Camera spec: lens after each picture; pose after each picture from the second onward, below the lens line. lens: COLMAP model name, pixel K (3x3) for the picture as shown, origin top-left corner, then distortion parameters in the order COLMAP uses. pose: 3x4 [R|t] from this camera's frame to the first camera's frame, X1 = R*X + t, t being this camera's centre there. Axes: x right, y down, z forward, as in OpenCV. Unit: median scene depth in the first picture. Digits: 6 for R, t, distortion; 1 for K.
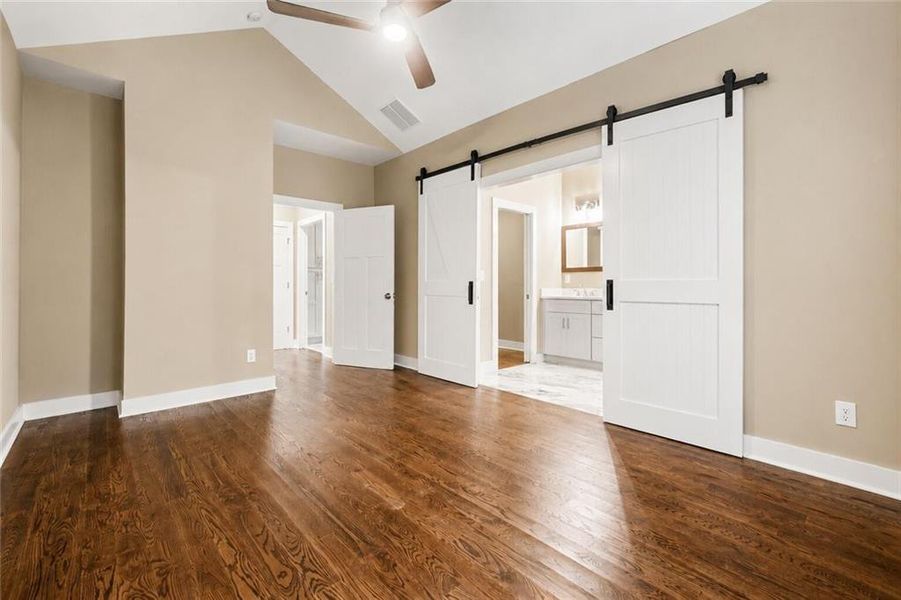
lens RADIAL K [[400.7, 0, 453.1], [0, 400.7, 291.9], [0, 0, 1]] dist [0.000106, -0.000030]
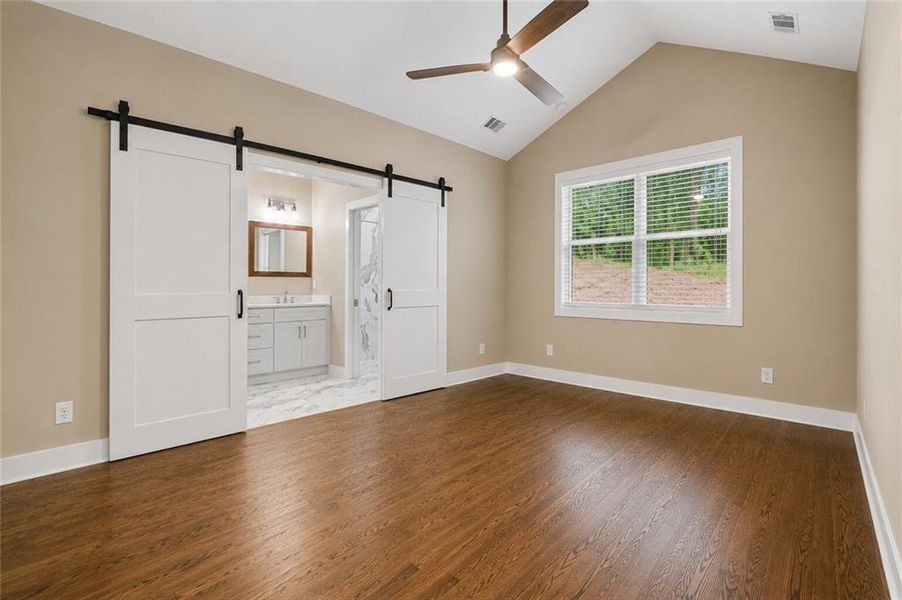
lens RADIAL K [[401.2, 0, 453.6], [0, 401.2, 291.9], [0, 0, 1]] dist [0.000106, -0.000030]
pose [[-0.114627, -0.003777, 0.993401, -0.918514], [-0.012355, 0.999921, 0.002376, -0.031107], [-0.993332, -0.012002, -0.114664, 0.936559]]
